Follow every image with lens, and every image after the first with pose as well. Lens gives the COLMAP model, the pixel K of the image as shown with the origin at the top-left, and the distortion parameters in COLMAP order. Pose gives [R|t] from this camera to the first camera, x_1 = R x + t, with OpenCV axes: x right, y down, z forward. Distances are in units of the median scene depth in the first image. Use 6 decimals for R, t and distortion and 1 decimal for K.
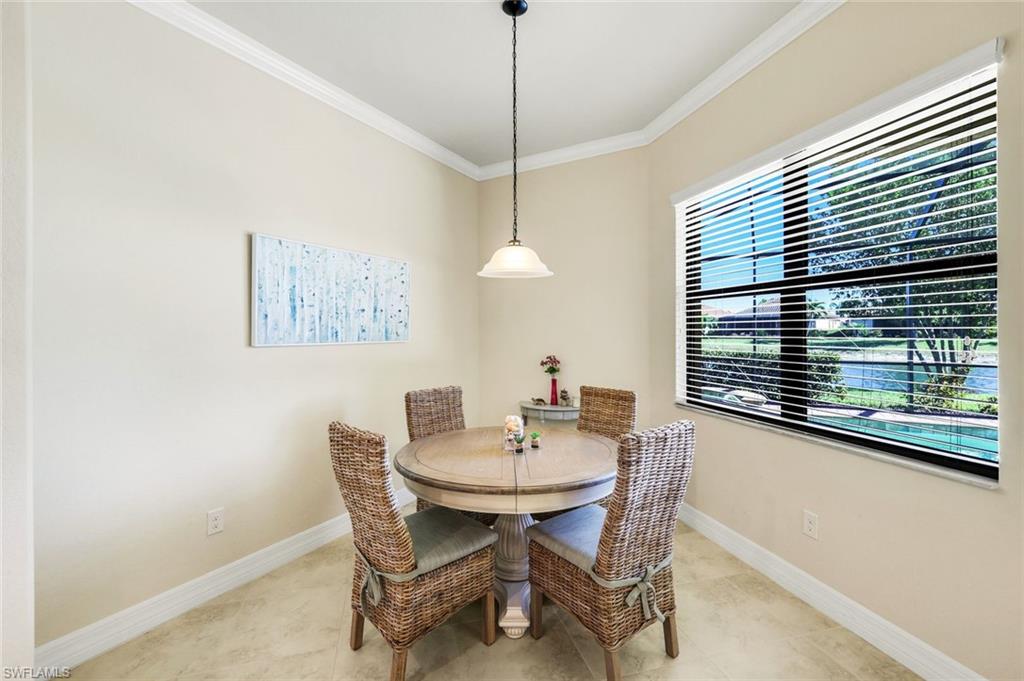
lens RADIAL K [[456.7, 0, 511.0], [0, 456.7, 332.5], [0, 0, 1]] dist [-0.003798, -0.000395]
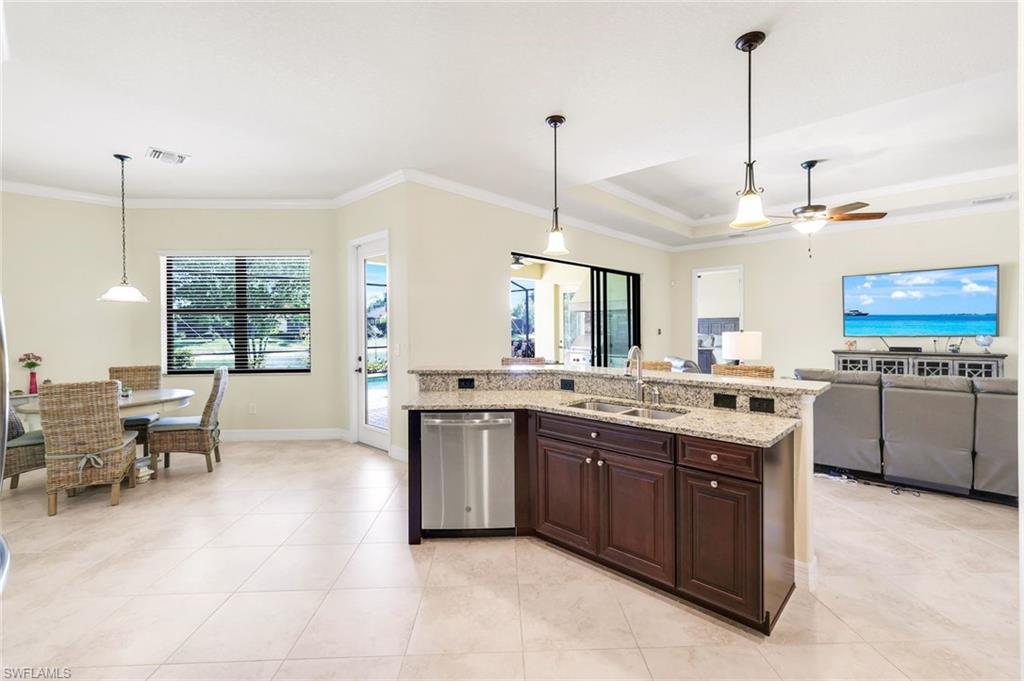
lens RADIAL K [[450.2, 0, 513.3], [0, 450.2, 334.5], [0, 0, 1]] dist [0.003827, 0.000144]
pose [[0.248889, -0.006620, 0.968509, -0.759157], [0.013305, 0.999906, 0.003415, 0.013468], [-0.968441, 0.012036, 0.248954, -0.548225]]
